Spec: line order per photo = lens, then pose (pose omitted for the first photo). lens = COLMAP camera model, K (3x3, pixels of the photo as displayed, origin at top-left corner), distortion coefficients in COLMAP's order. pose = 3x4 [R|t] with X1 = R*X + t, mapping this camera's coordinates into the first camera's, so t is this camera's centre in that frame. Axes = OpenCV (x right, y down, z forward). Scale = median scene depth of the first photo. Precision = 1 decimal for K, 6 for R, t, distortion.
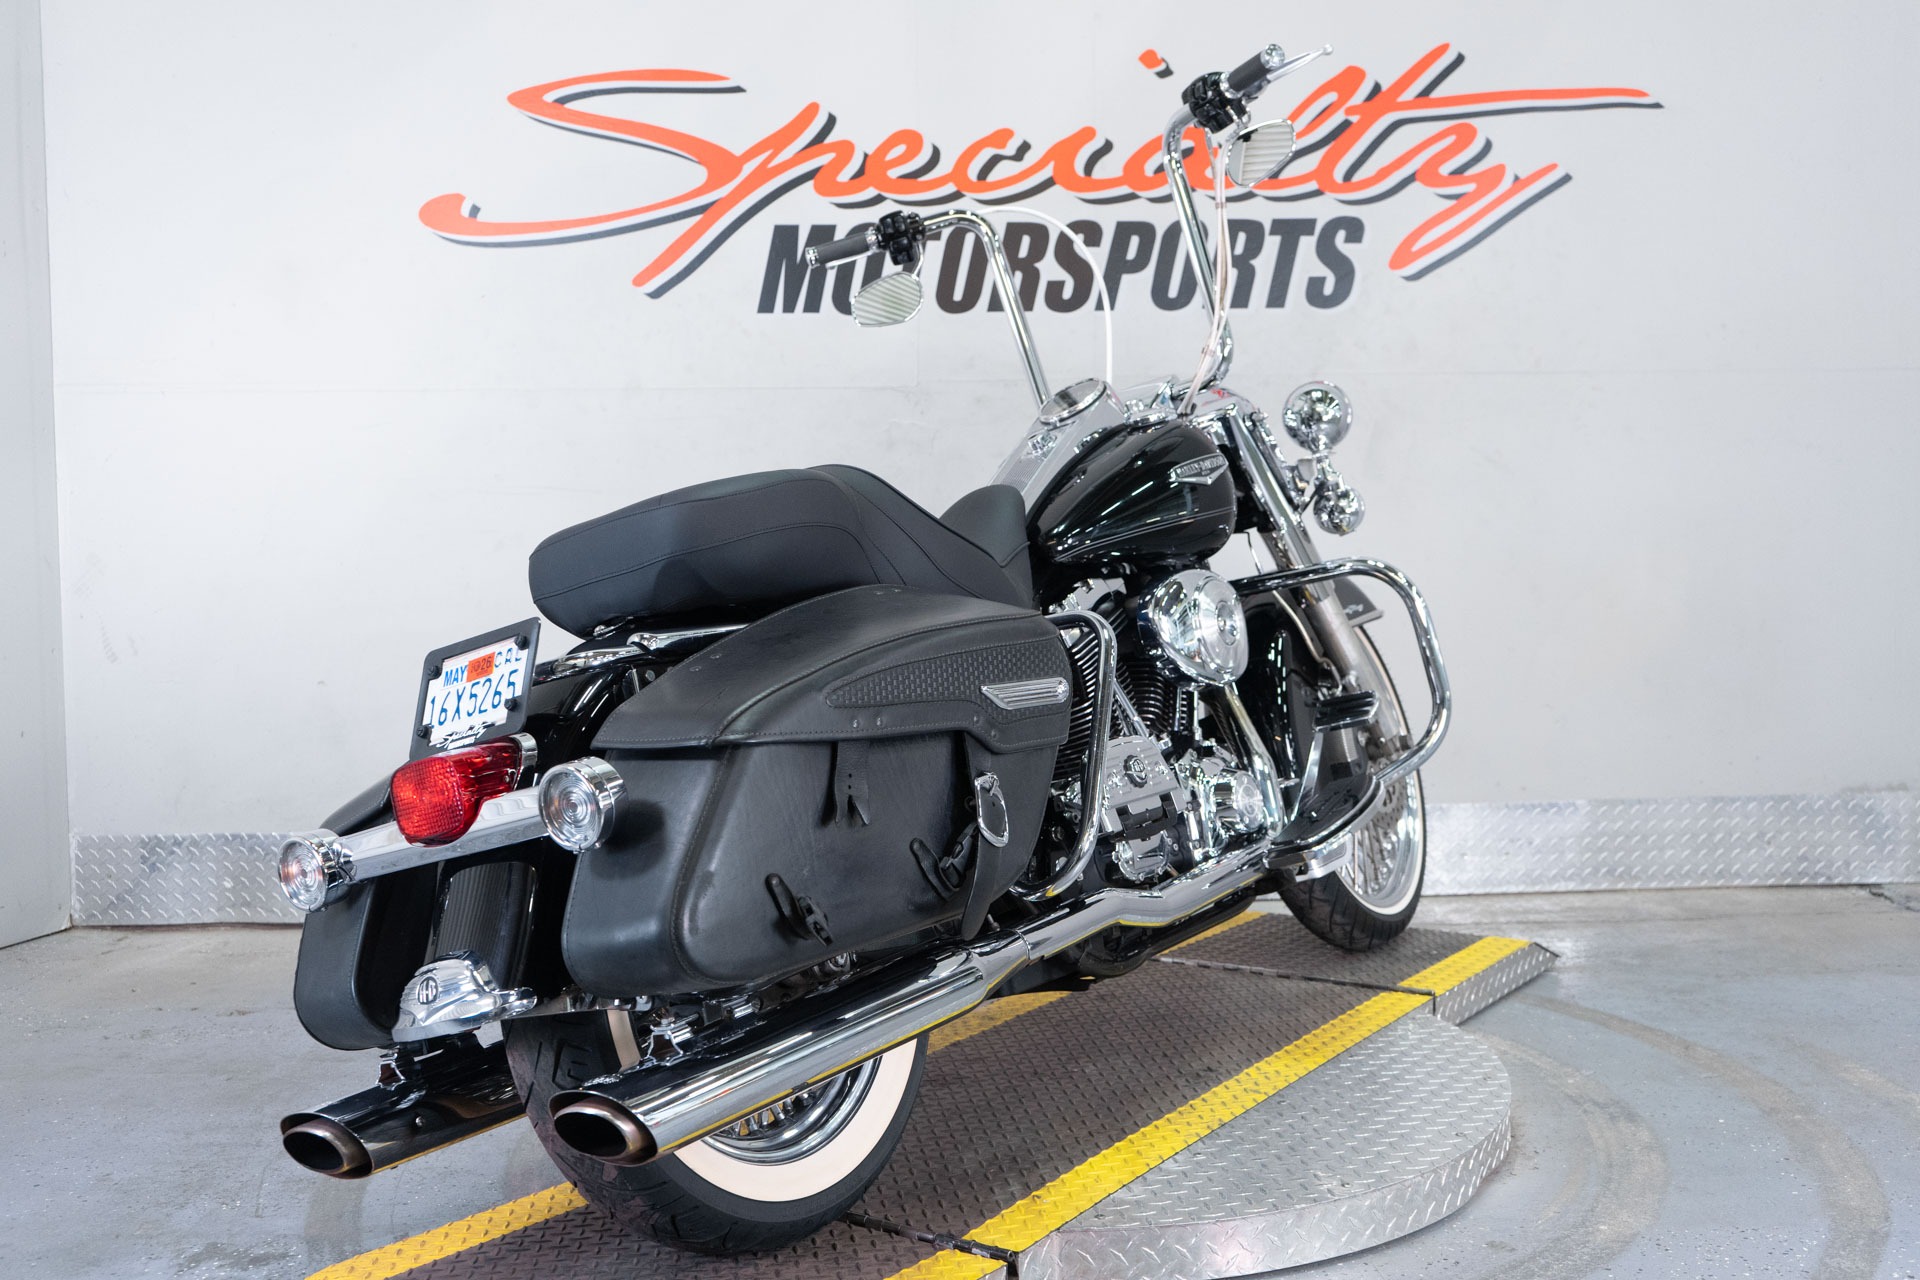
lens RADIAL K [[1942.0, 0, 954.0], [0, 1942.0, 638.2], [0, 0, 1]] dist [0.012009, 0.000000]
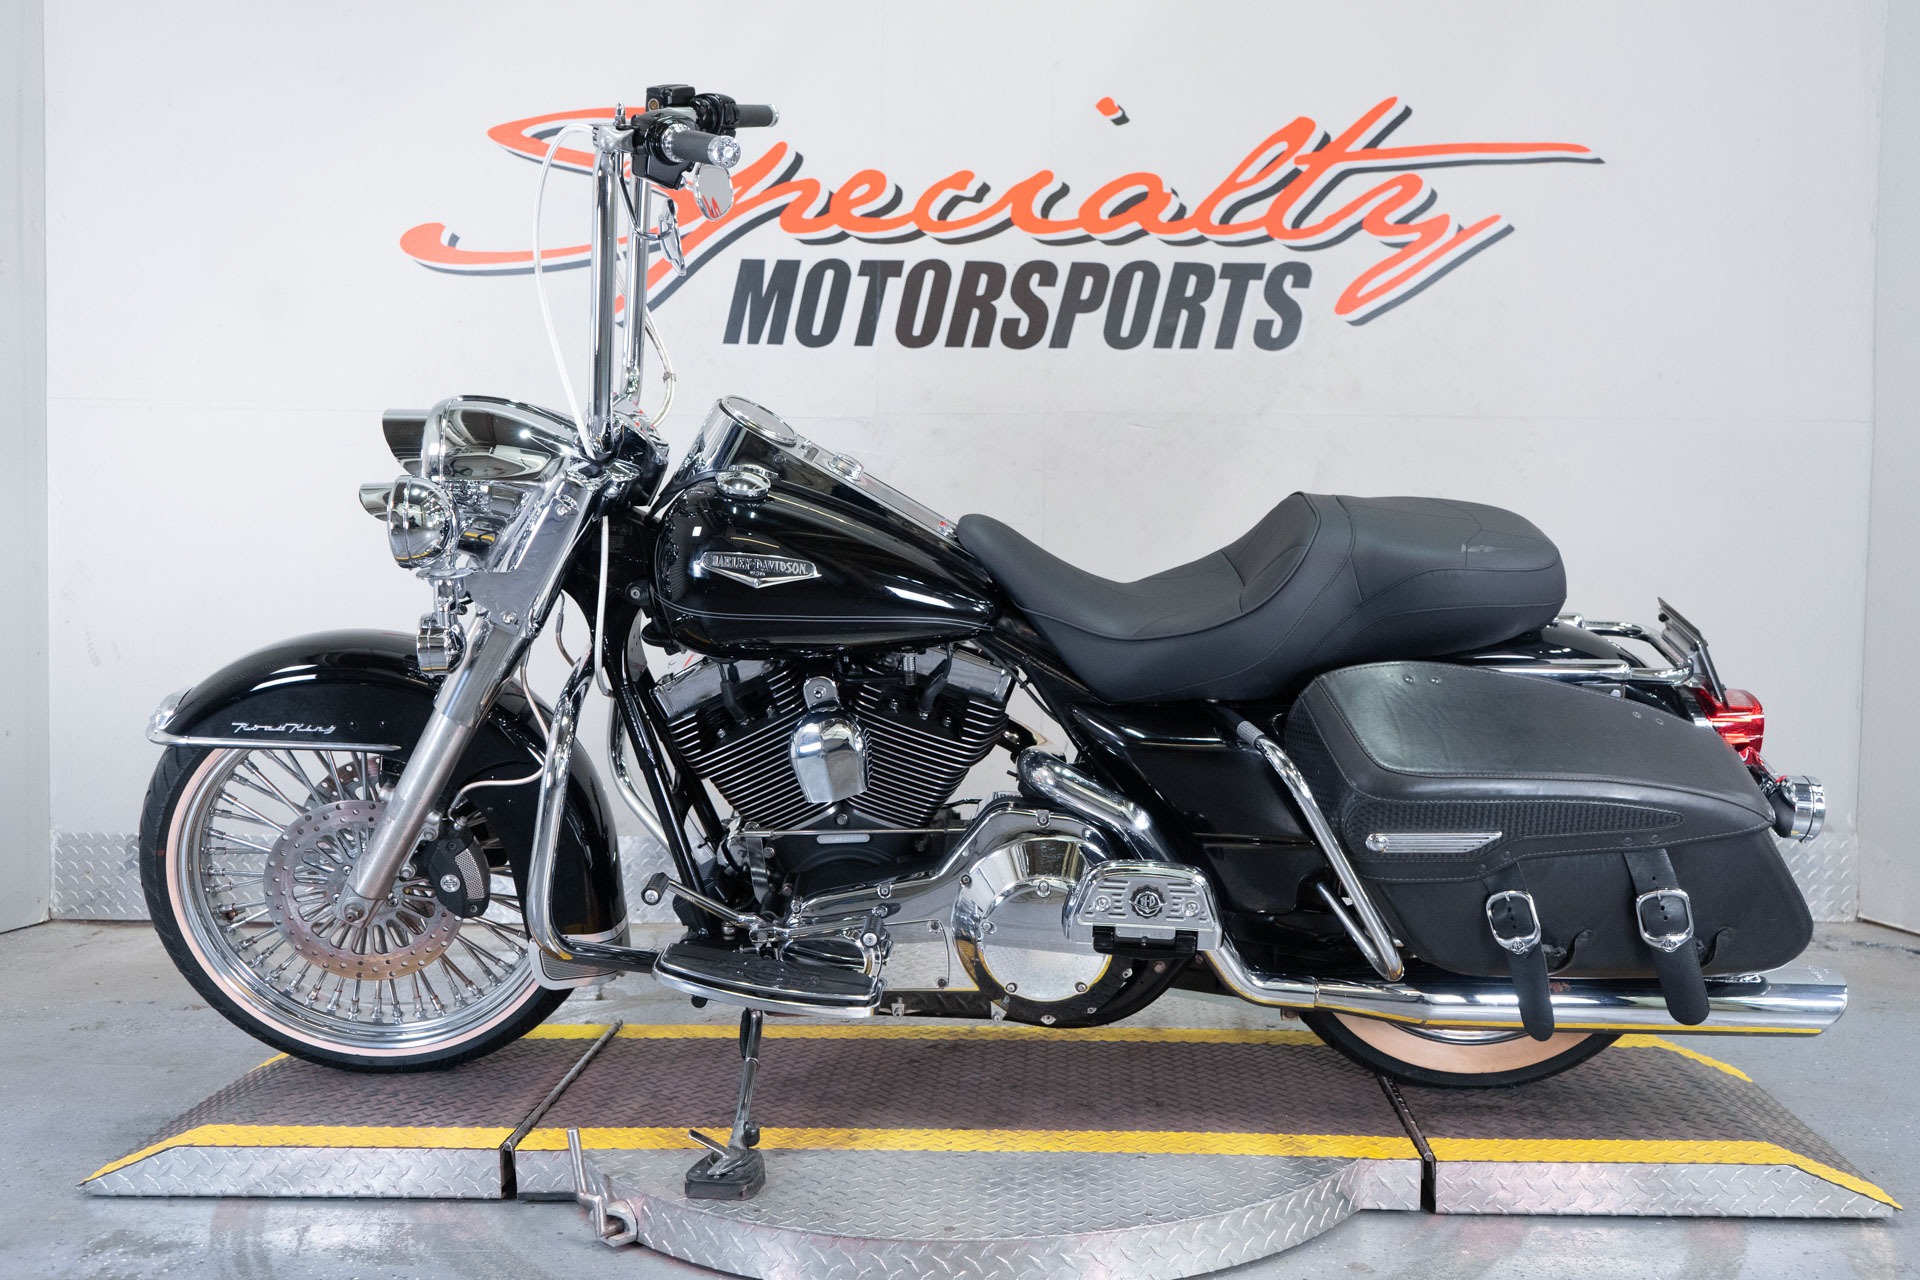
lens RADIAL K [[1881.6, 0, 951.5], [0, 1881.6, 638.8], [0, 0, 1]] dist [0.011851, 0.000000]
pose [[0.999634, 0.023136, -0.014021, 0.038500], [-0.023293, 0.999667, -0.011130, -0.001568], [0.013759, 0.011452, 0.999840, -0.000239]]
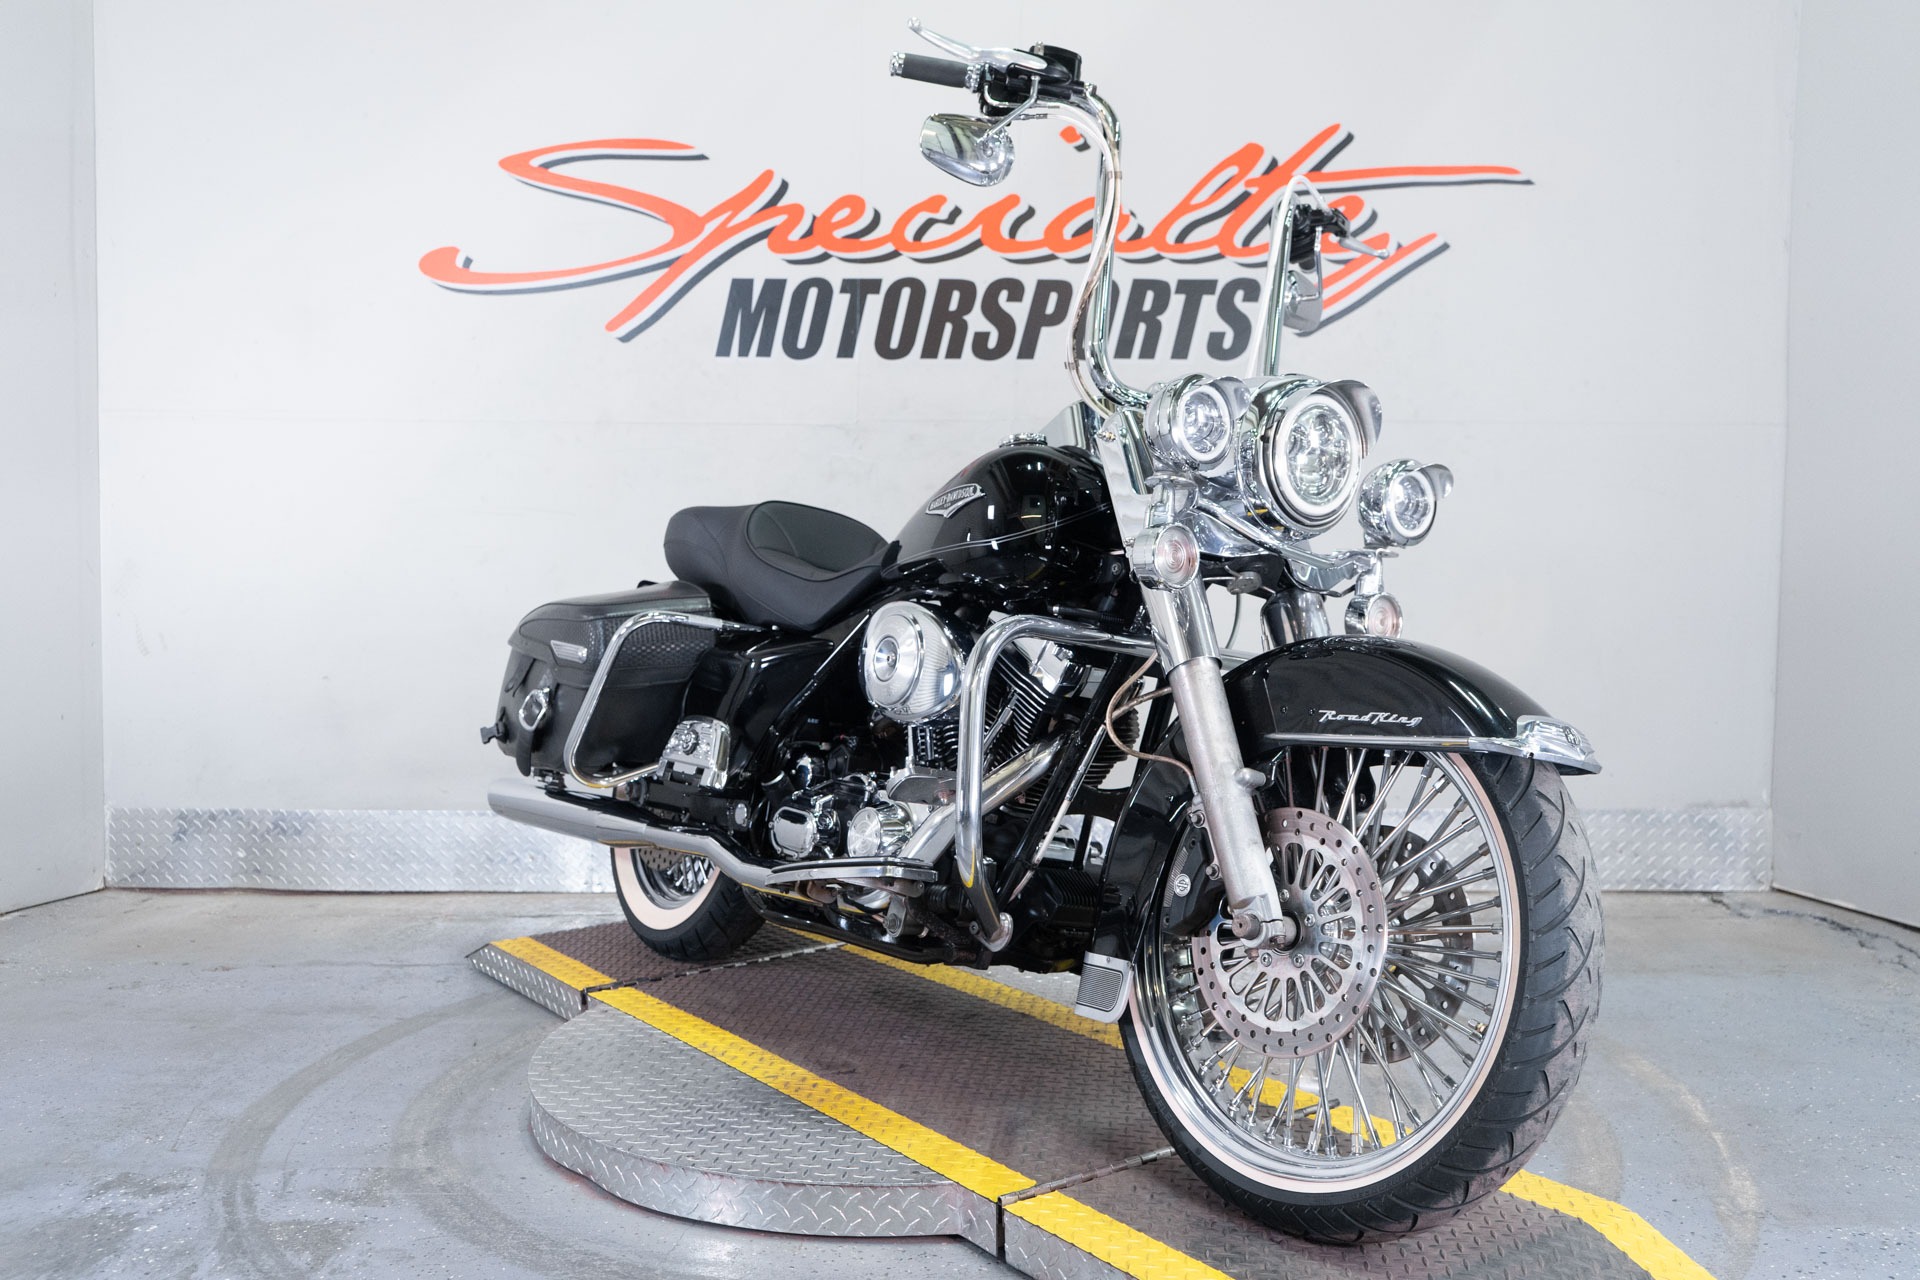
lens RADIAL K [[1738.3, 0, 949.6], [0, 1738.3, 638.8], [0, 0, 1]] dist [0.003016, 0.000760]
pose [[0.999211, 0.021203, -0.033576, 0.071260], [-0.021374, 0.999760, -0.004764, -0.002674], [0.033467, 0.005478, 0.999425, 0.003118]]
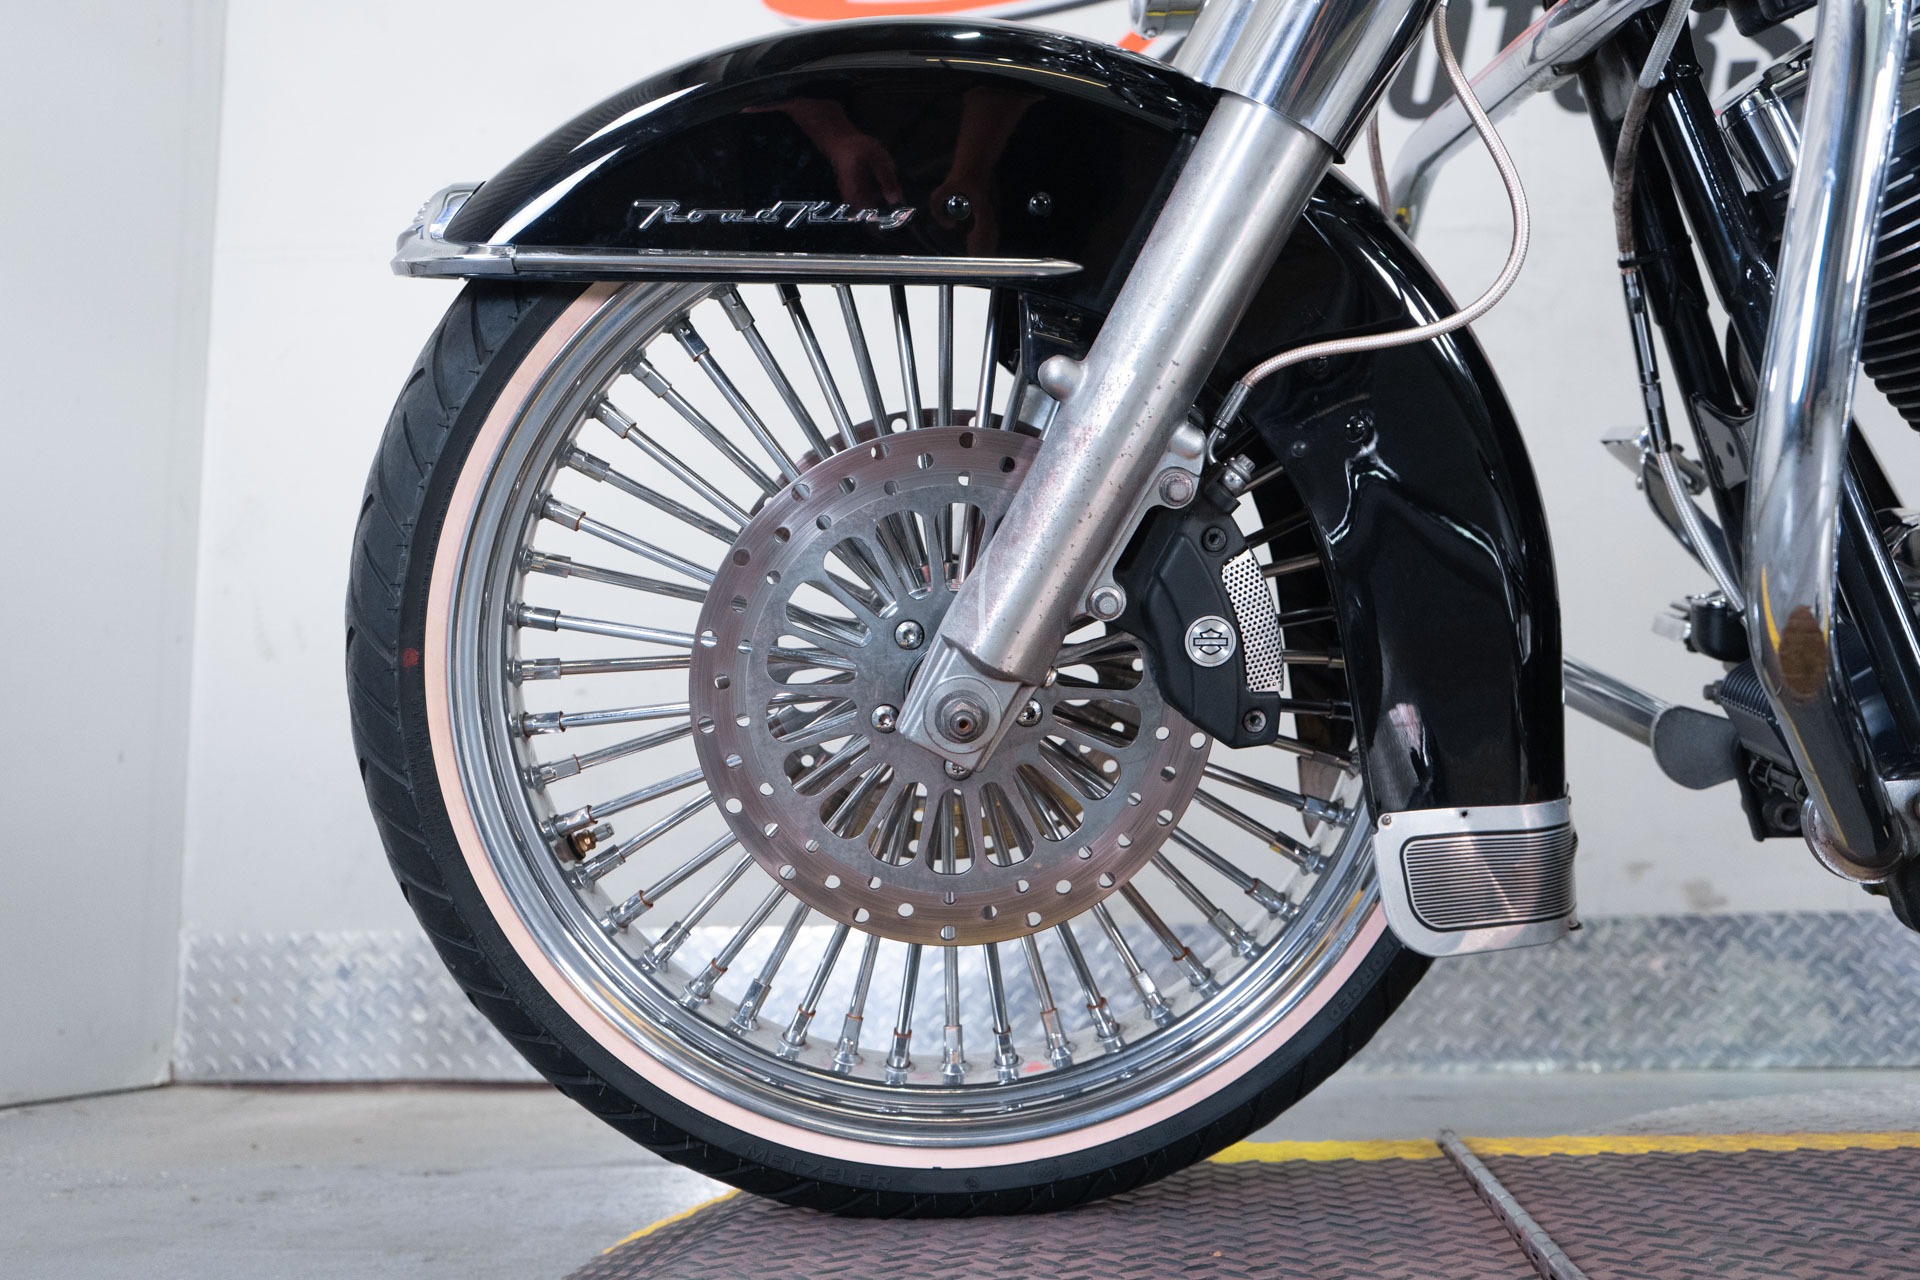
lens RADIAL K [[1942.0, 0, 963.8], [0, 1942.0, 637.6], [0, 0, 1]] dist [0.012009, 0.000000]
pose [[0.997015, -0.002627, -0.077162, -0.154360], [-0.011379, 0.983507, -0.180514, 0.120883], [0.076364, 0.180854, 0.980541, 0.389414]]
